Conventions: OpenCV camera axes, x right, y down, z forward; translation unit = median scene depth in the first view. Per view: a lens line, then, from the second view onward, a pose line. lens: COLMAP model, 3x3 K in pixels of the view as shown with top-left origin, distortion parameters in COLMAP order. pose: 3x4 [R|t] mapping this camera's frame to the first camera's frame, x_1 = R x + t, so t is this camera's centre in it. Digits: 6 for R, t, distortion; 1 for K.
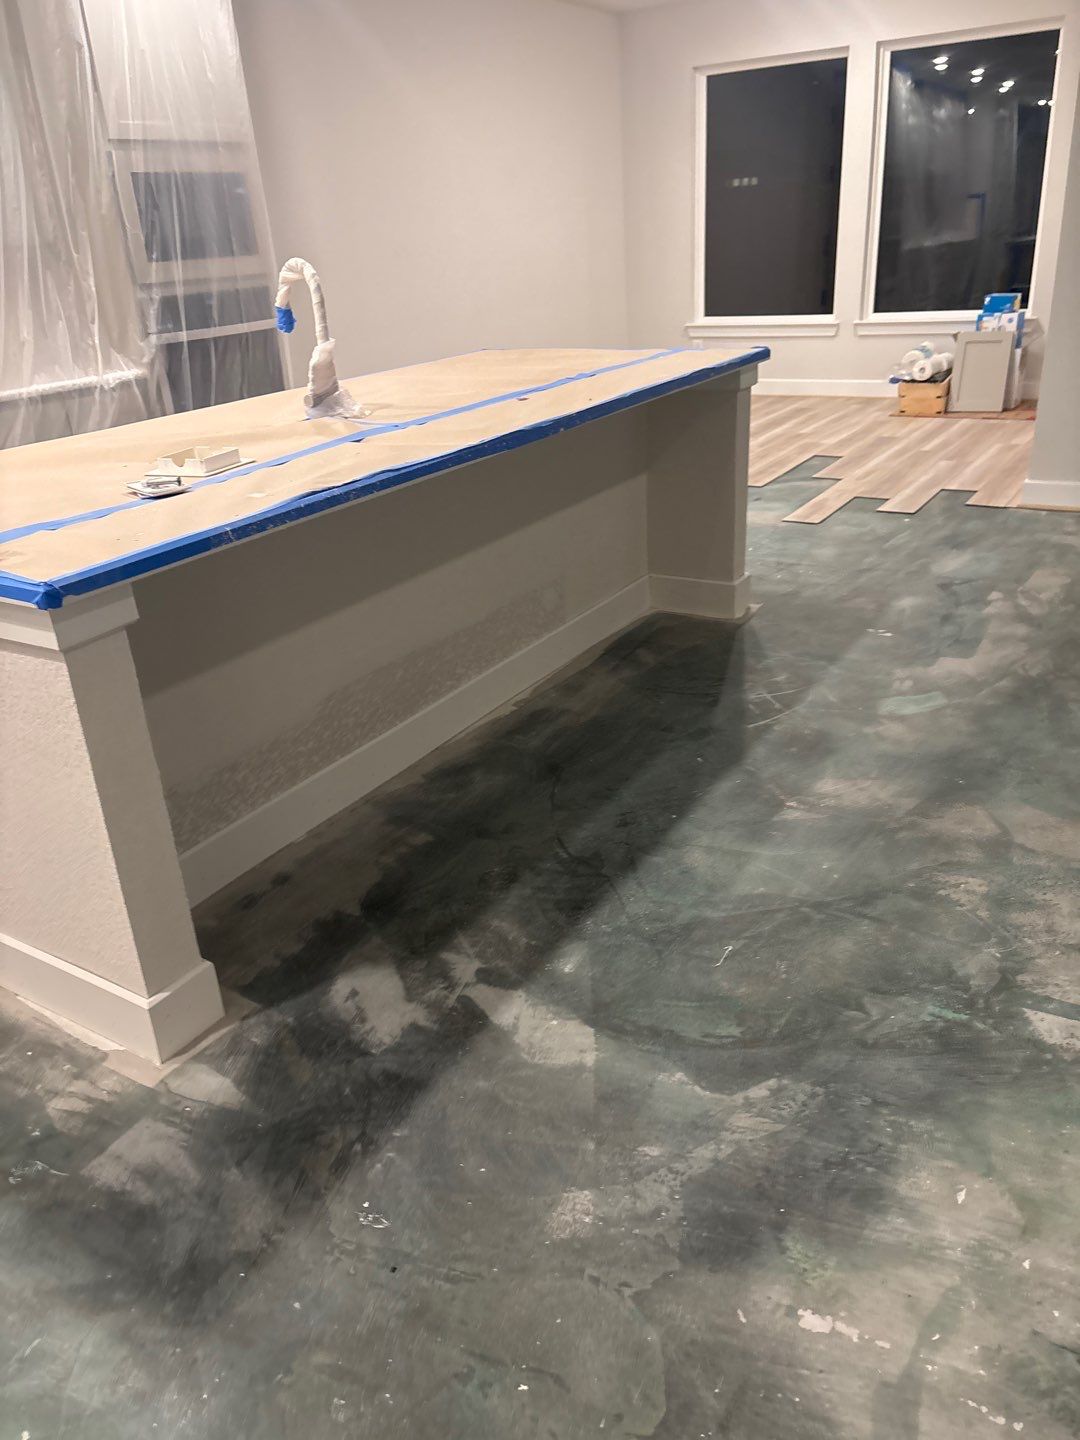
lens RADIAL K [[1093.8, 0, 542.4], [0, 1093.8, 716.8], [0, 0, 1]] dist [0.035095, 0.005276]
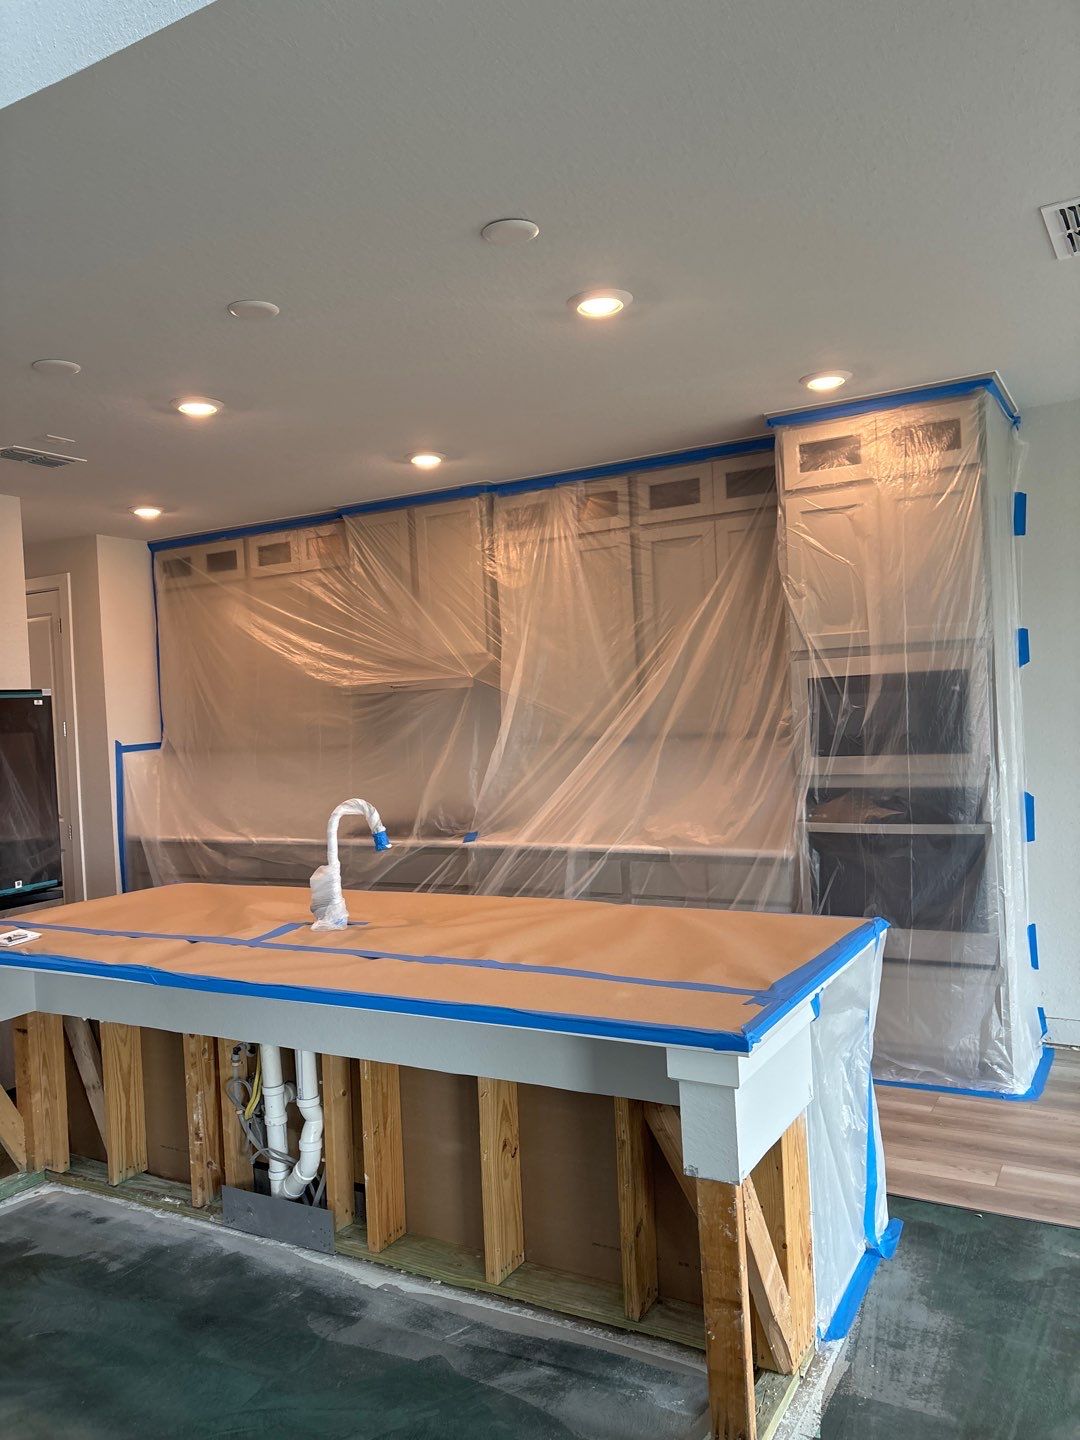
lens RADIAL K [[1108.3, 0, 551.0], [0, 1108.3, 727.7], [0, 0, 1]] dist [0.067798, -0.068606]
pose [[0.029273, 0.086106, -0.995856, 1.246776], [-0.357866, 0.931146, 0.069992, -0.802577], [0.933314, 0.354334, 0.058072, 1.347884]]
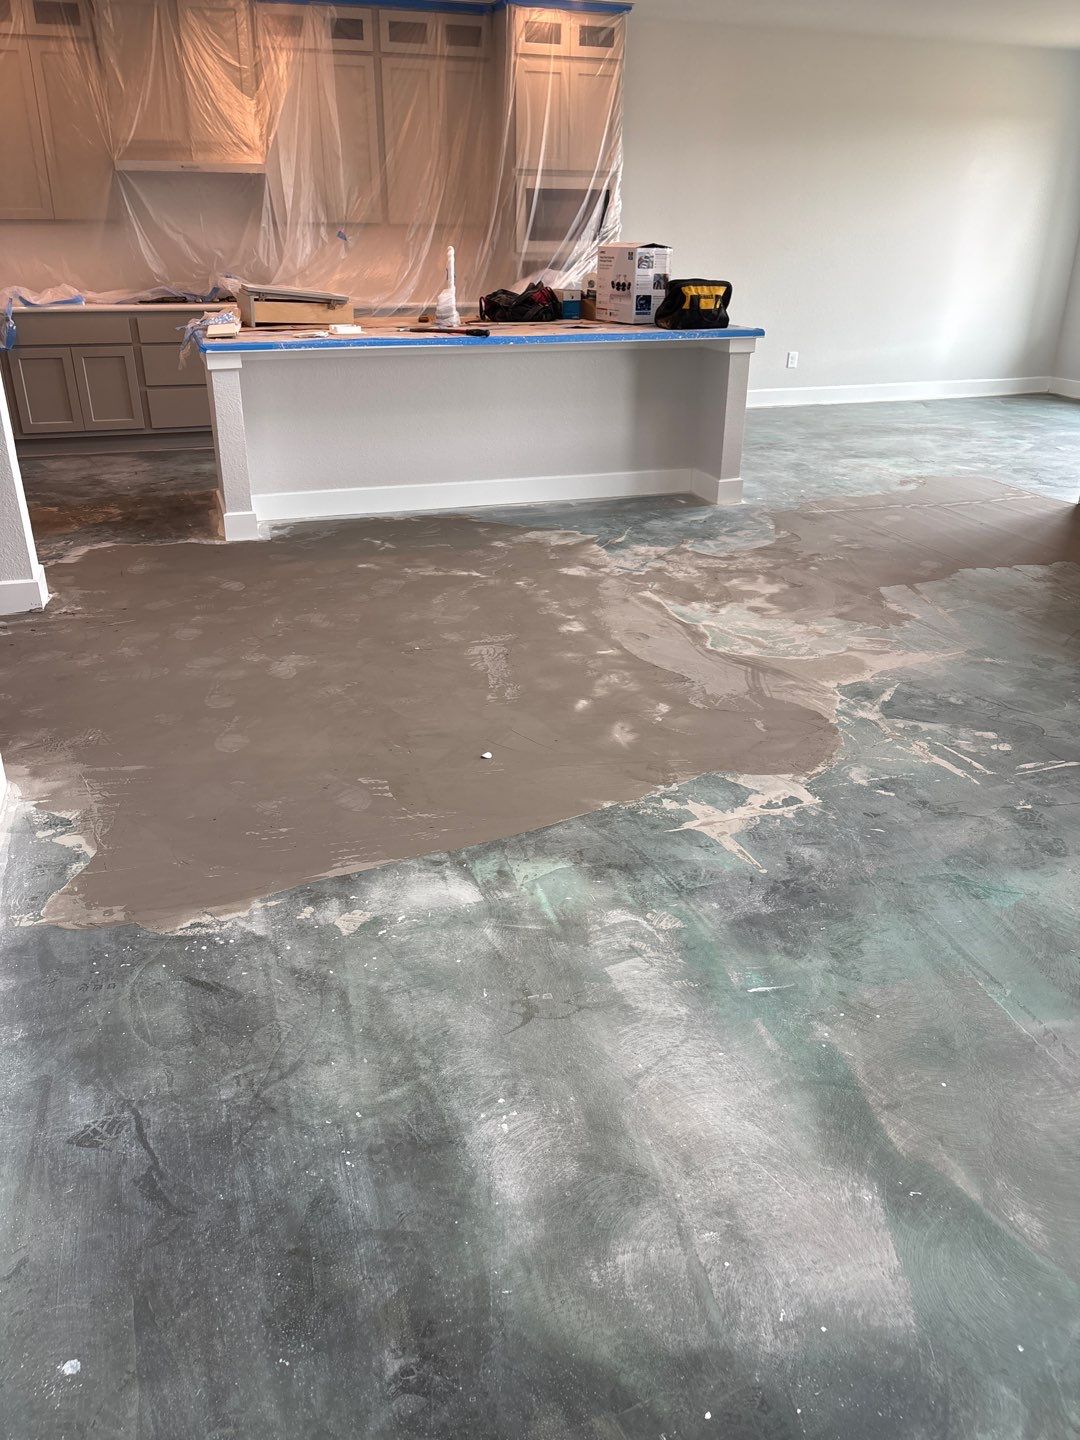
lens RADIAL K [[1075.3, 0, 533.8], [0, 1075.3, 730.2], [0, 0, 1]] dist [0.048487, -0.083487]
pose [[0.770539, 0.335910, -0.541696, 1.546863], [-0.312699, 0.939779, 0.137964, 0.121296], [0.555418, 0.063081, 0.829175, -0.620636]]
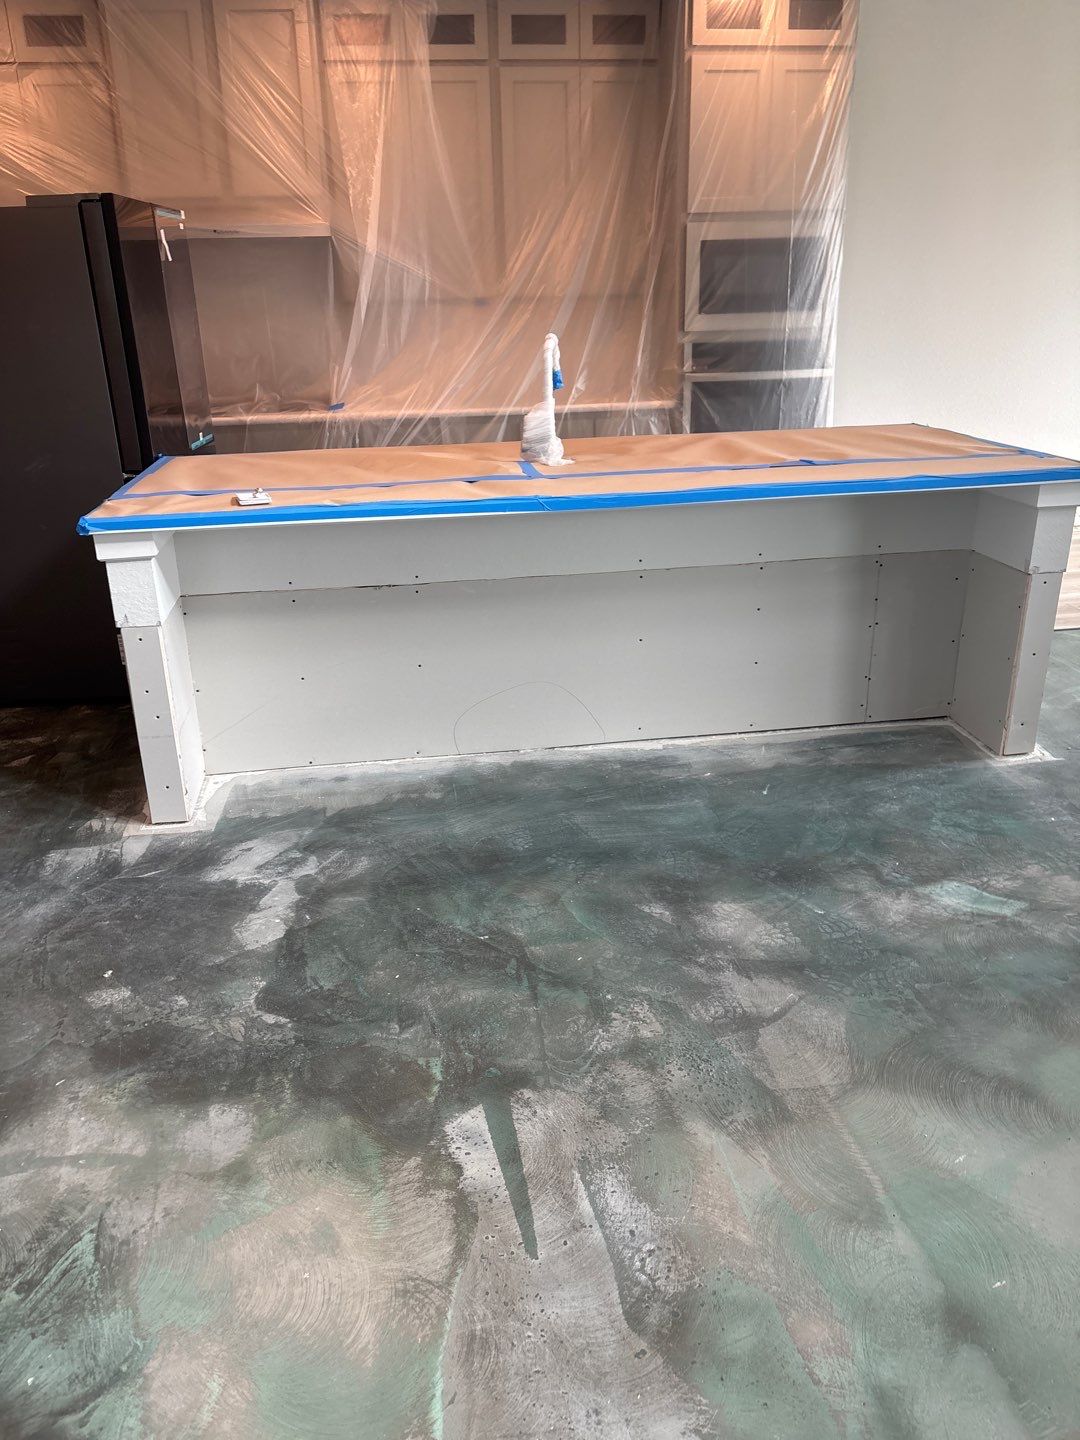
lens RADIAL K [[1087.9, 0, 540.0], [0, 1087.9, 720.0], [0, 0, 1]] dist [0.068645, -0.077273]
pose [[0.641714, 0.325863, -0.694275, 0.941978], [-0.323793, 0.935726, 0.139910, -0.215329], [0.695242, 0.135019, 0.705980, 0.211621]]
